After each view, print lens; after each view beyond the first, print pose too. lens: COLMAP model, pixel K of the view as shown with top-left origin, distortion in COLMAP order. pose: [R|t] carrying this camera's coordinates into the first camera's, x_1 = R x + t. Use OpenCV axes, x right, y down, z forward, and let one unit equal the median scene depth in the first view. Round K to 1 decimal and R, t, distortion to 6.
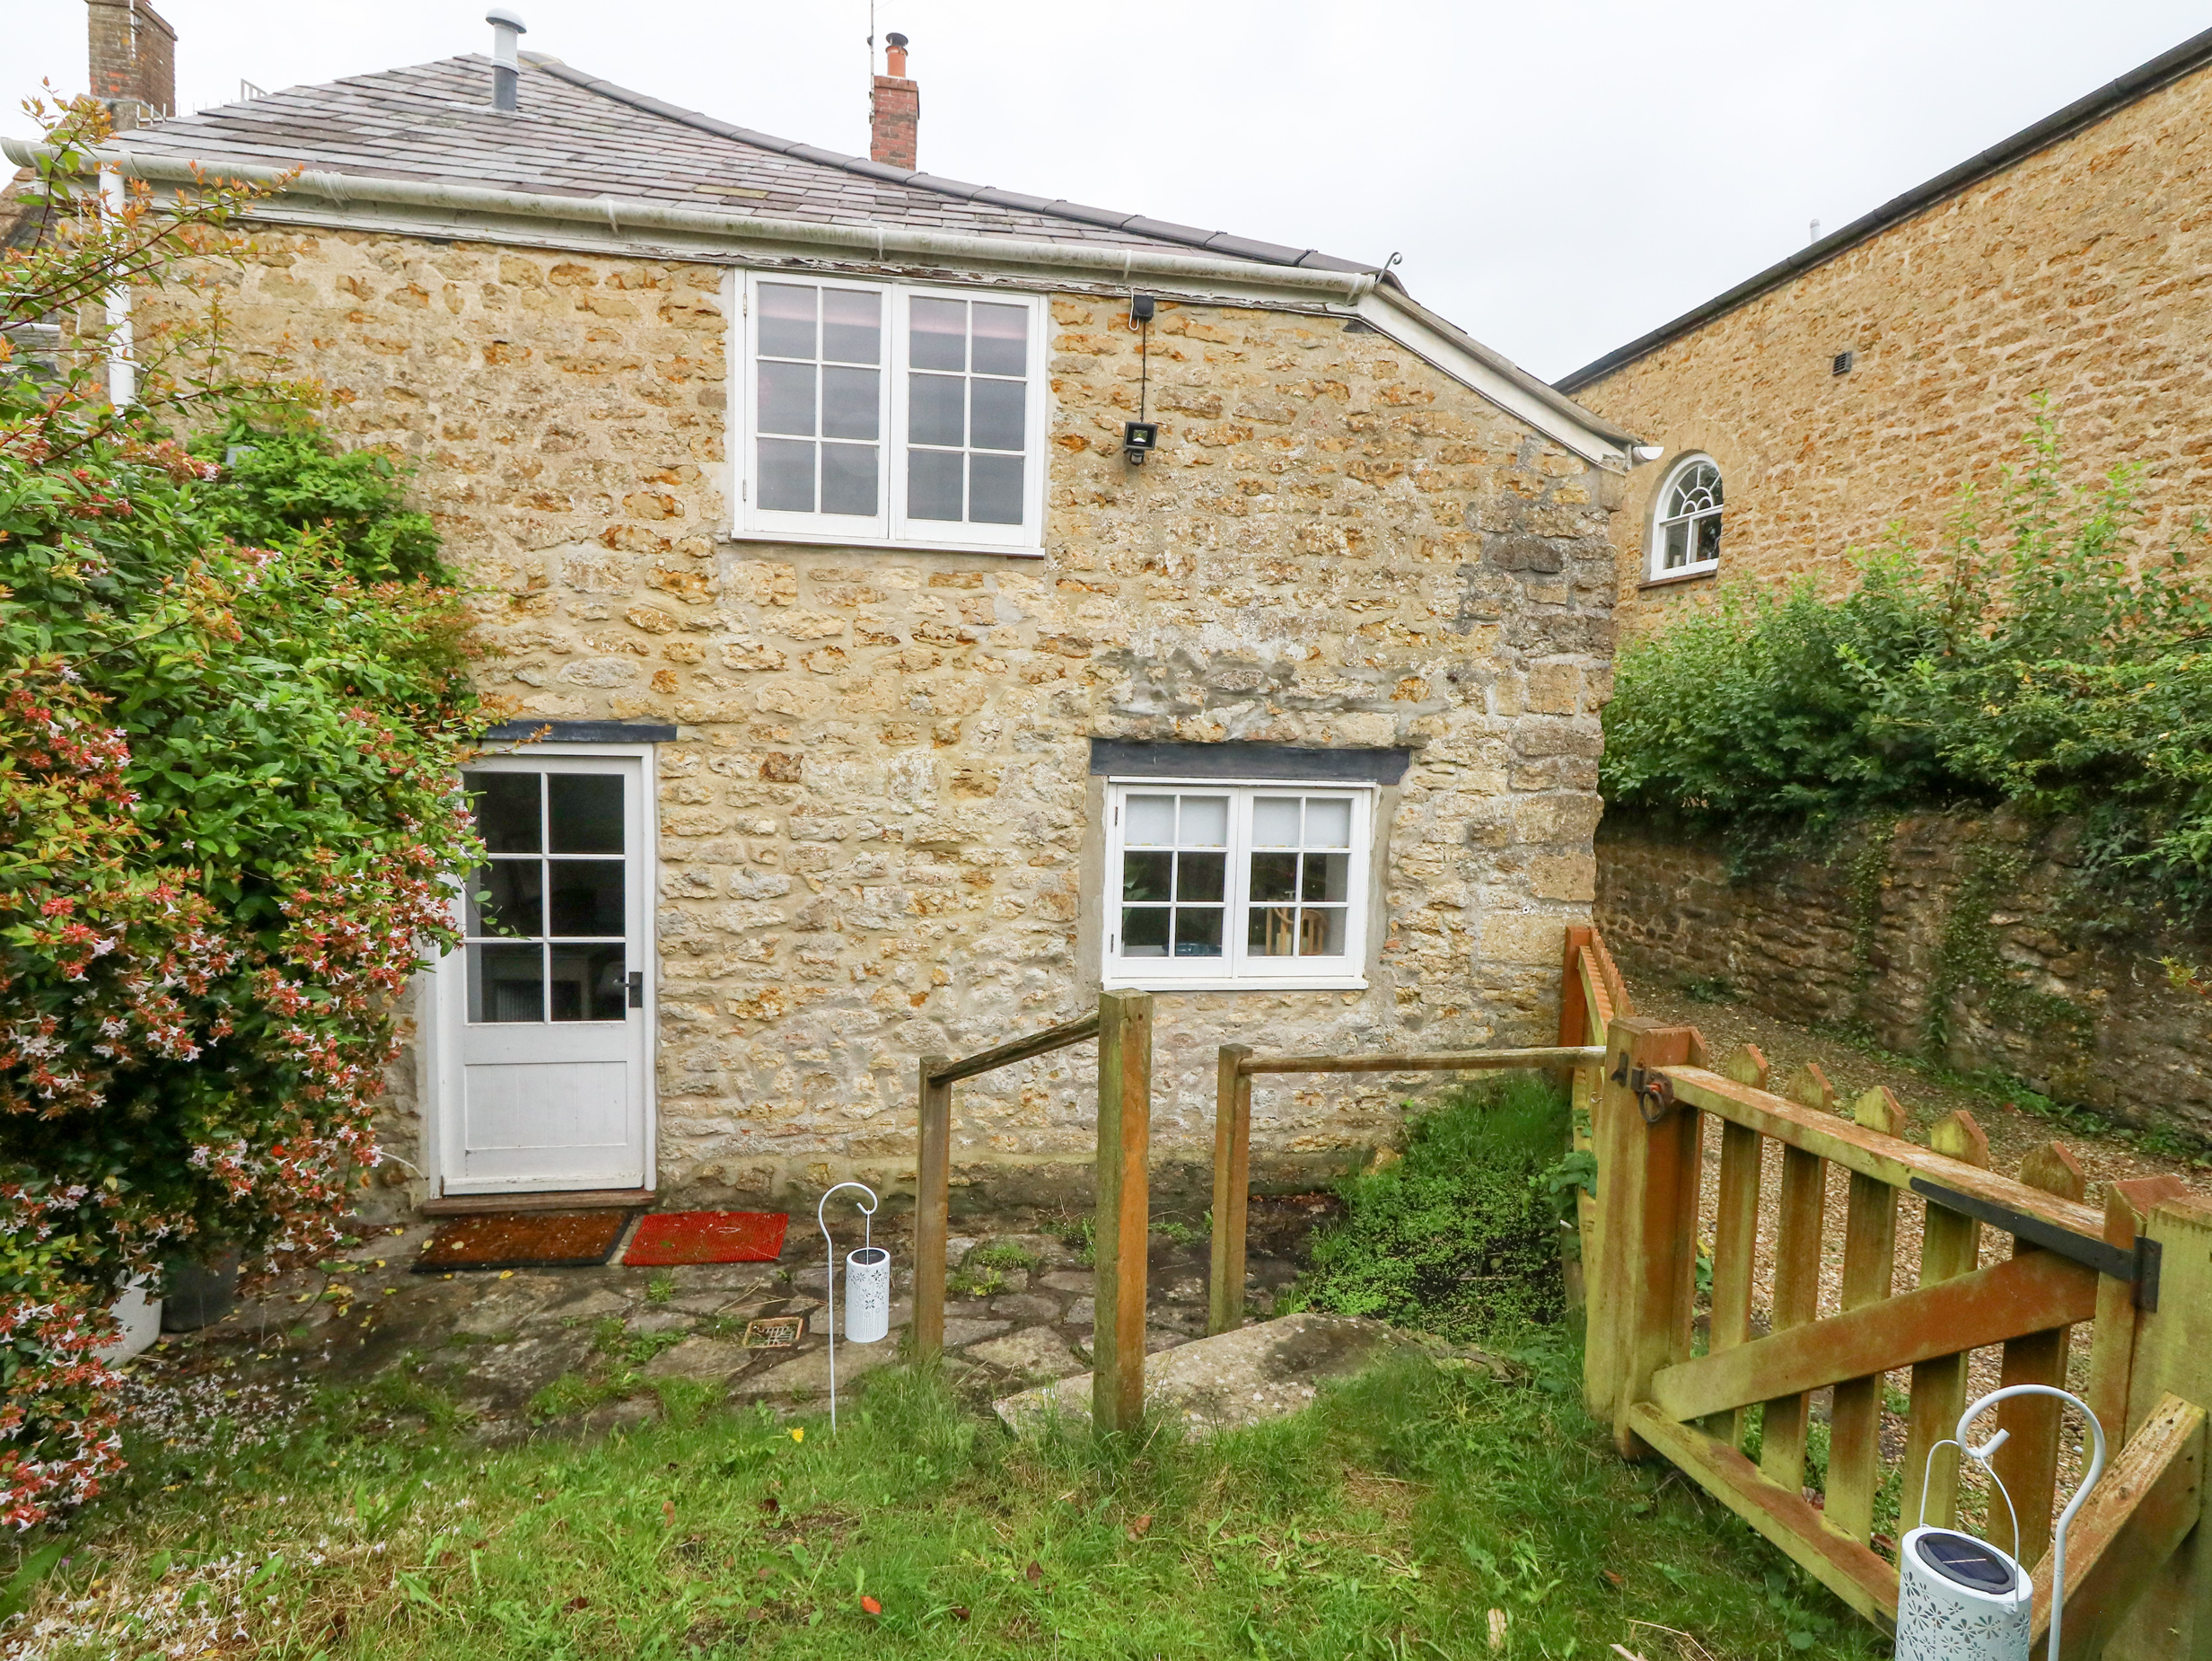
lens RADIAL K [[1149.1, 0, 1112.2], [0, 1149.1, 838.2], [0, 0, 1]] dist [0.005121, -0.001125]
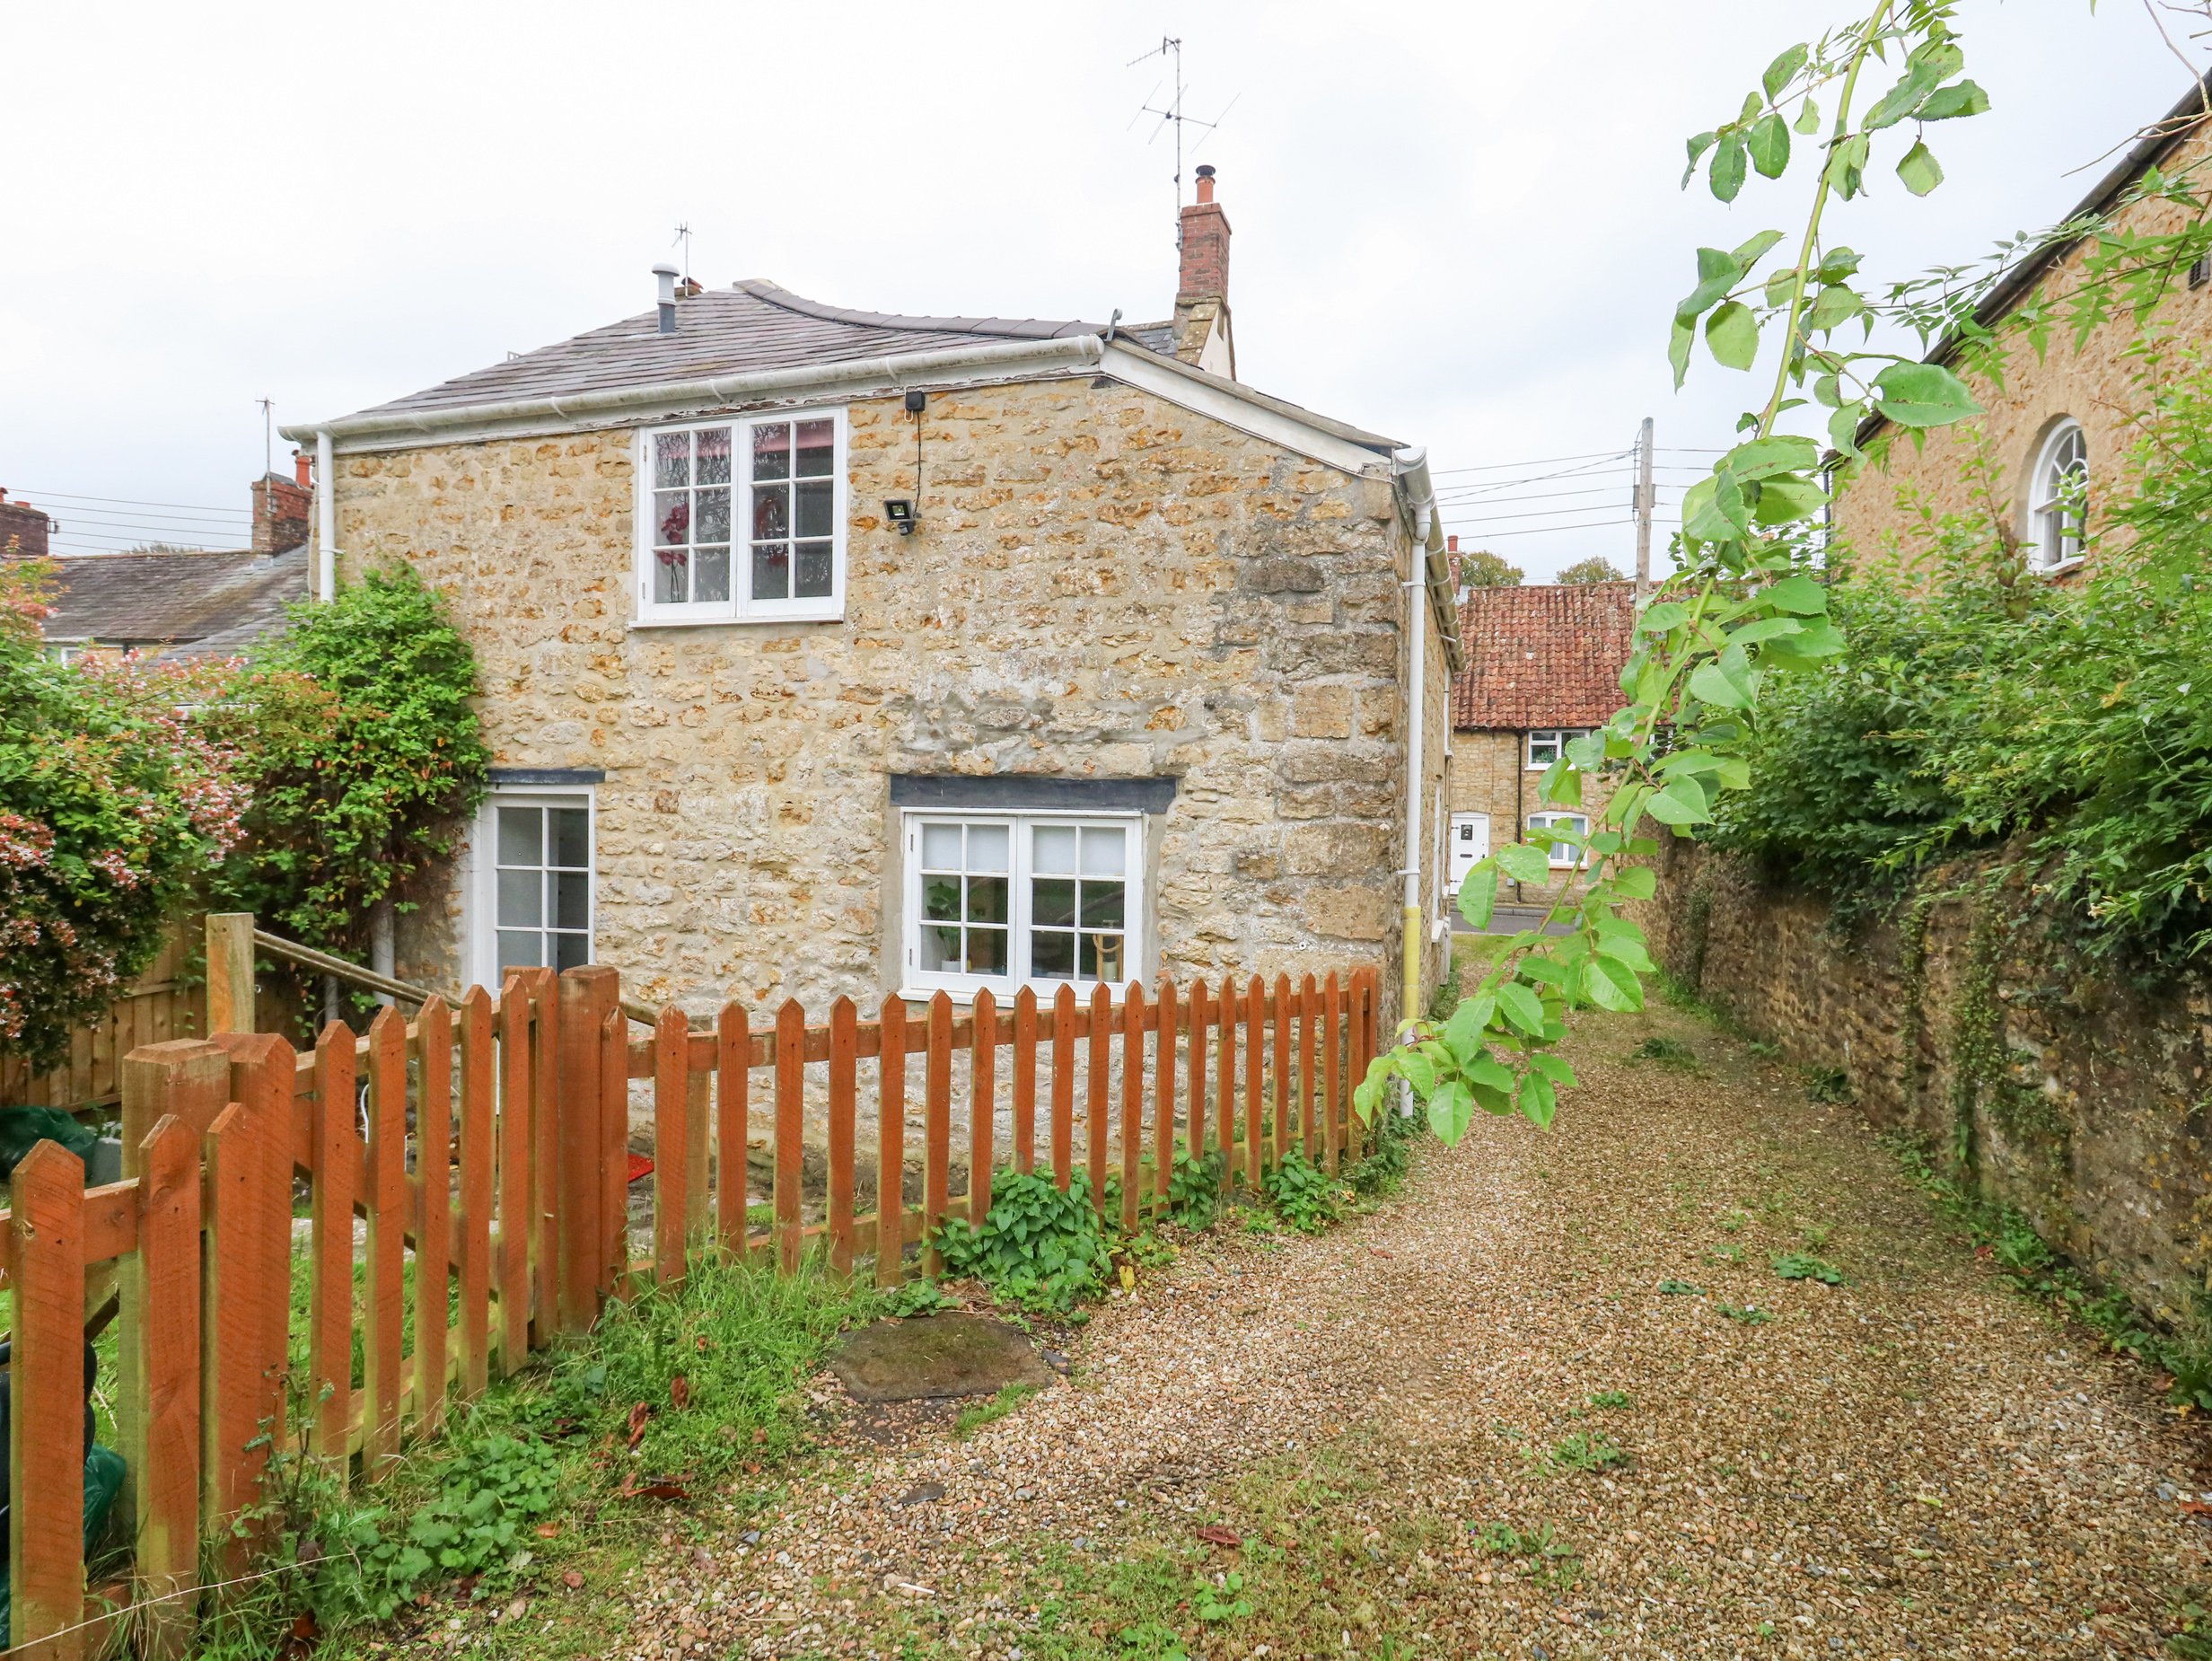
lens RADIAL K [[1149.1, 0, 1123.8], [0, 1149.1, 828.1], [0, 0, 1]] dist [0.005121, -0.001125]
pose [[0.891039, -0.004401, -0.453906, 0.703692], [-0.030309, 0.997145, -0.069167, 0.038465], [0.452914, 0.075387, 0.888361, 0.095573]]
